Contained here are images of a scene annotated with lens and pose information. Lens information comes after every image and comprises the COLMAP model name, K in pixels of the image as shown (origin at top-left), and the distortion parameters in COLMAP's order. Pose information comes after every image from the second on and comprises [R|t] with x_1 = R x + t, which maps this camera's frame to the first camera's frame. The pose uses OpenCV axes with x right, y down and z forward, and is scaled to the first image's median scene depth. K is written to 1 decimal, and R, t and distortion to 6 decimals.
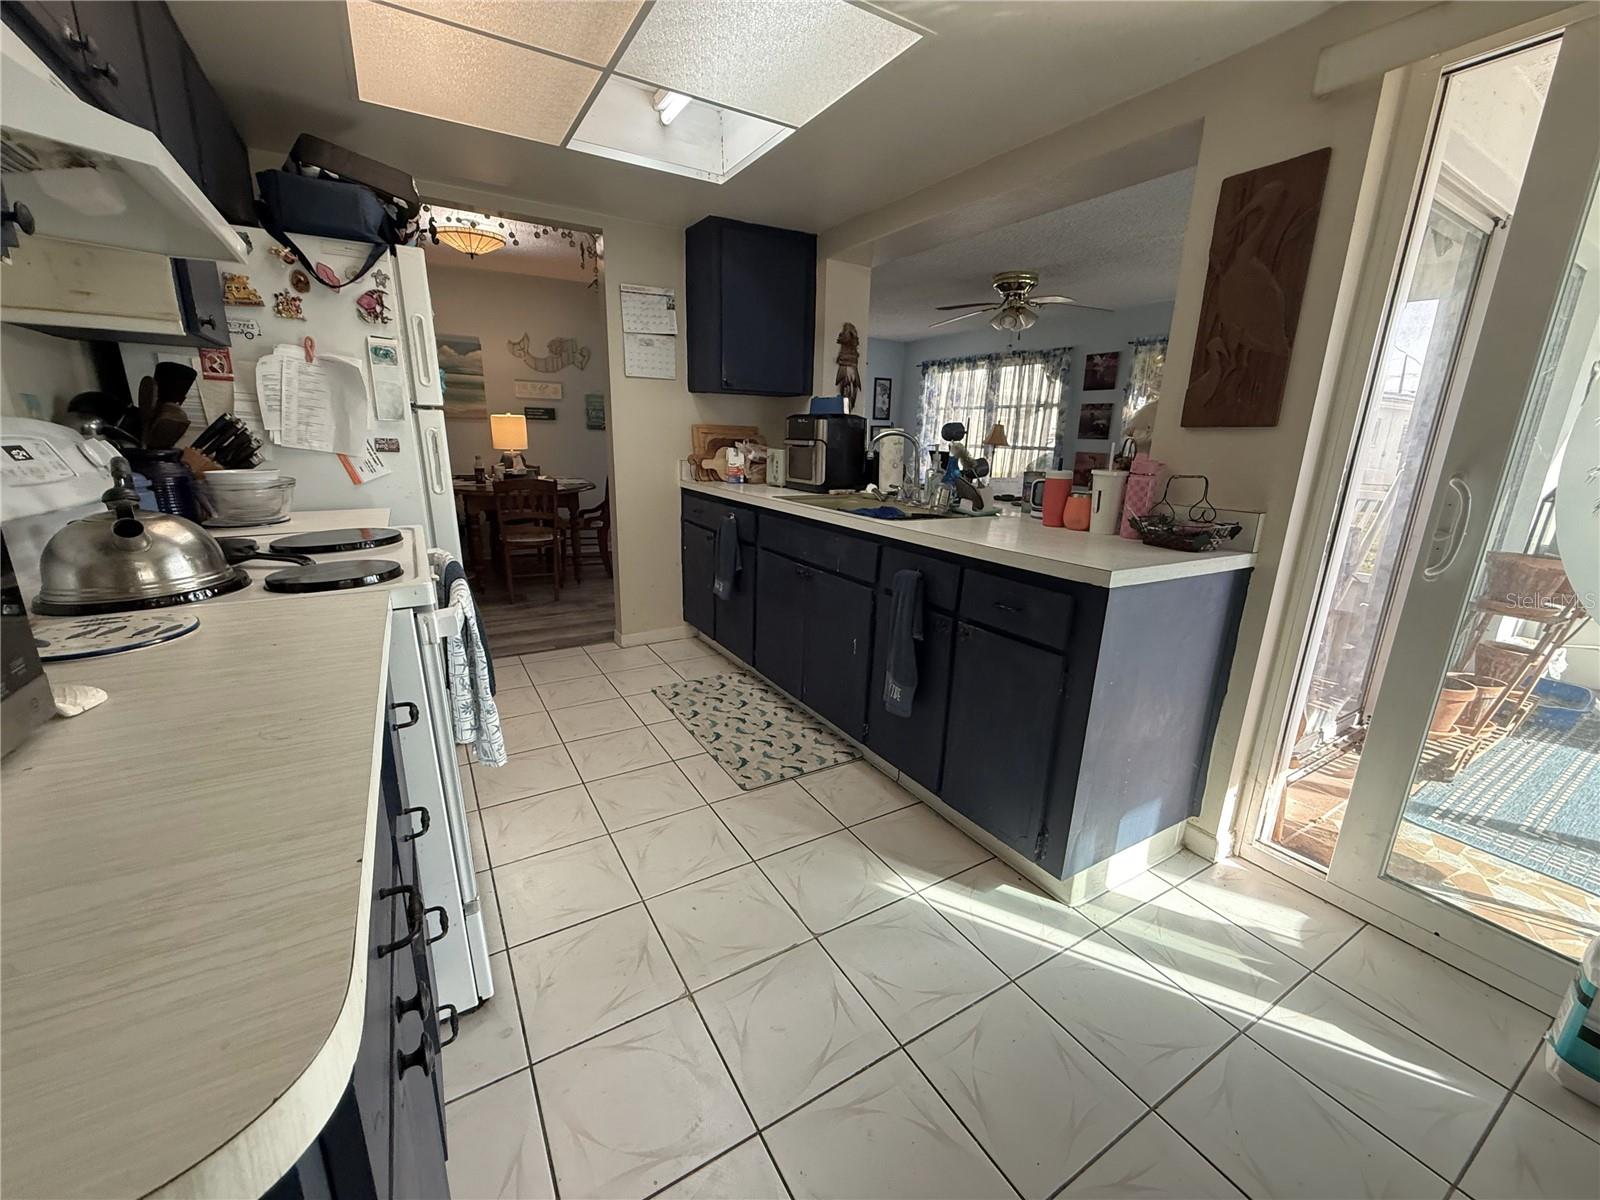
lens RADIAL K [[635.8, 0, 797.9], [0, 635.8, 602.0], [0, 0, 1]] dist [0.003693, 0.000173]
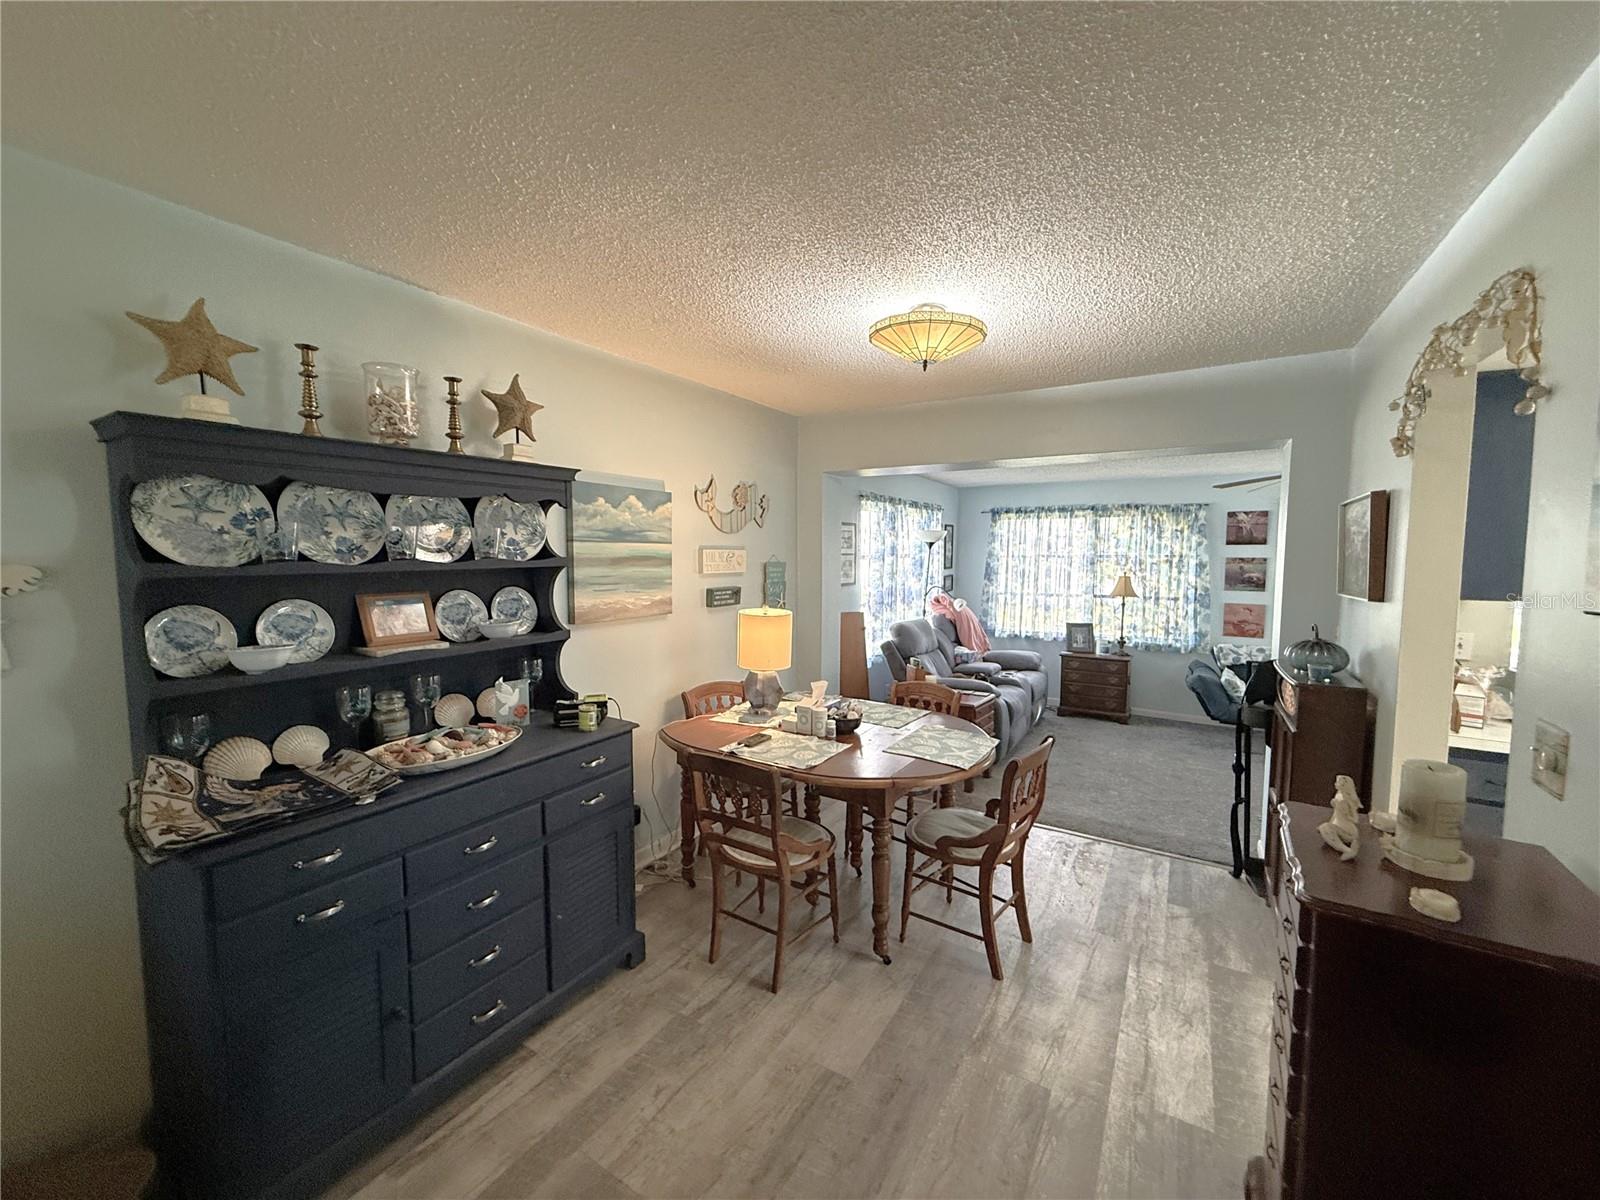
lens RADIAL K [[635.8, 0, 795.8], [0, 635.8, 596.6], [0, 0, 1]] dist [0.003693, 0.000173]
pose [[0.891511, -0.055204, 0.449622, -0.648284], [0.134447, 0.980069, -0.146250, -0.201495], [-0.432587, 0.190834, 0.881164, 0.430710]]
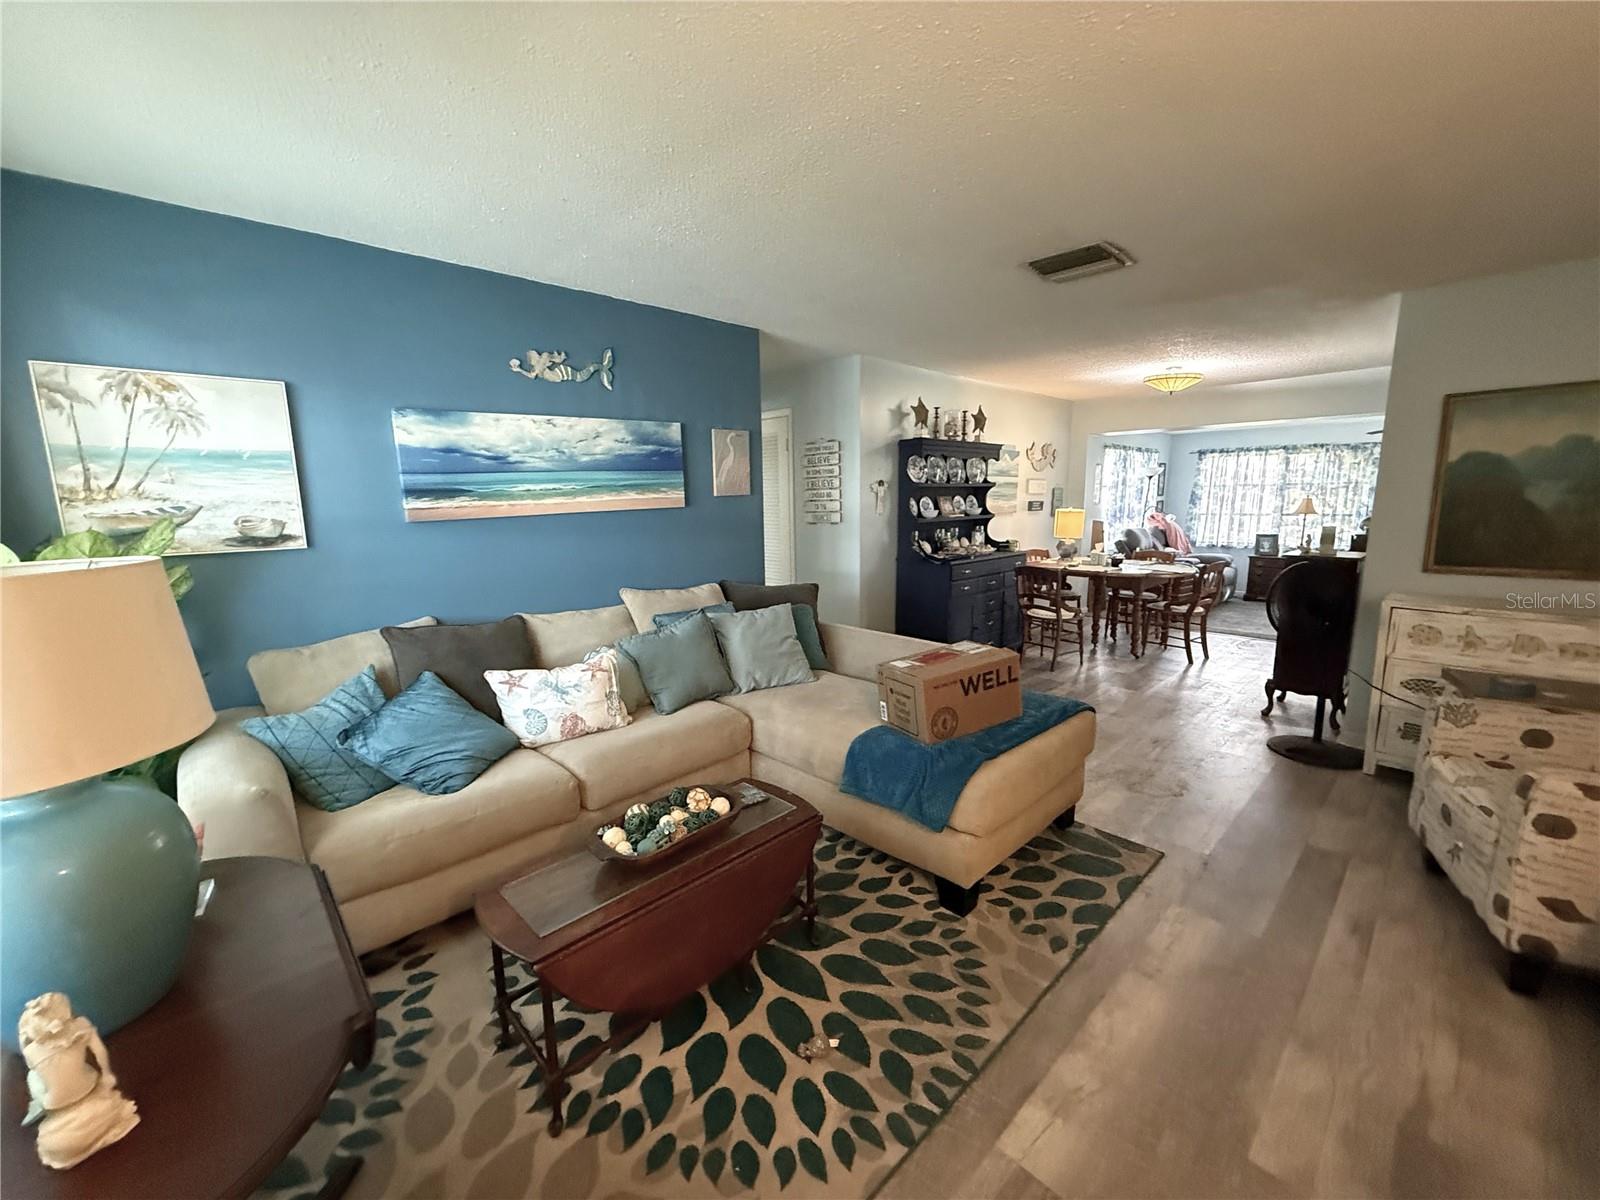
lens RADIAL K [[635.8, 0, 797.6], [0, 635.8, 598.1], [0, 0, 1]] dist [0.003693, 0.000173]
pose [[0.975829, -0.069832, 0.207078, -1.130288], [0.089674, 0.992073, -0.088028, -0.064826], [-0.199289, 0.104470, 0.974356, -0.041319]]
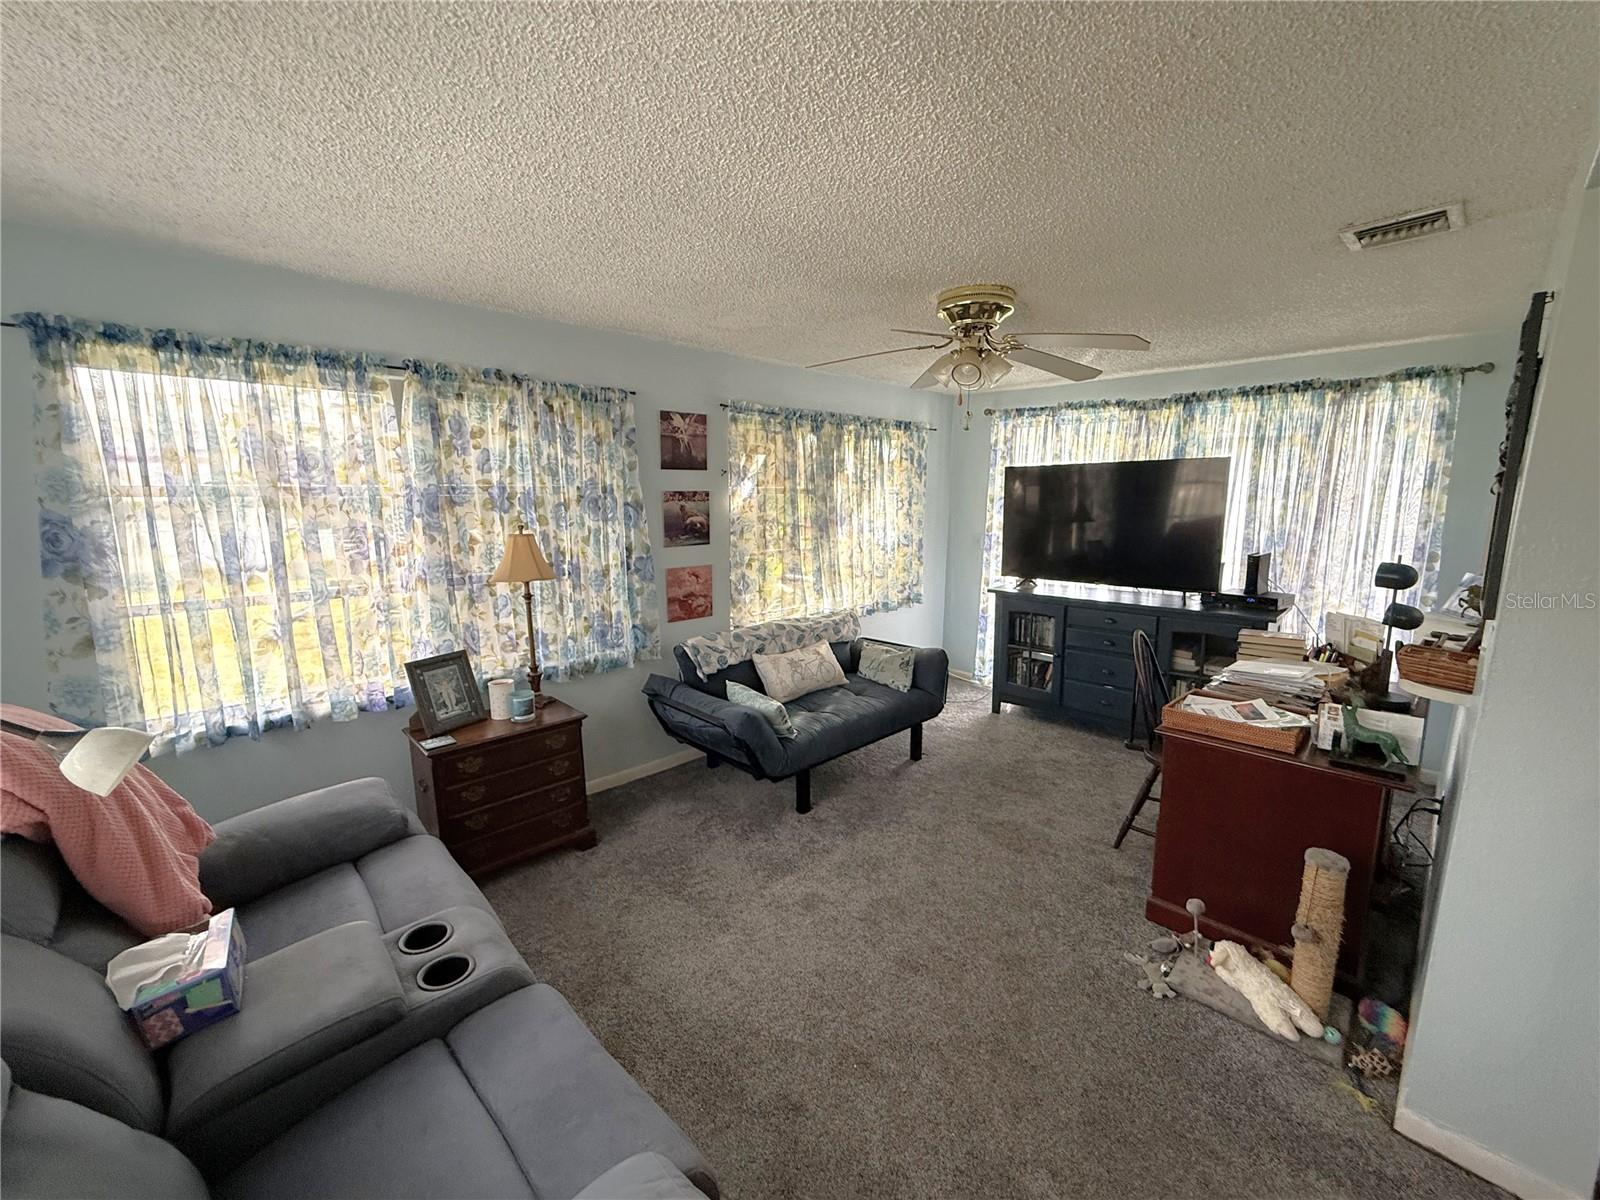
lens RADIAL K [[635.8, 0, 796.7], [0, 635.8, 600.3], [0, 0, 1]] dist [0.003693, 0.000173]
pose [[-0.198775, -0.190154, 0.961421, -0.172681], [0.246264, 0.939830, 0.236799, -0.337502], [-0.948600, 0.283833, -0.139986, 1.031652]]
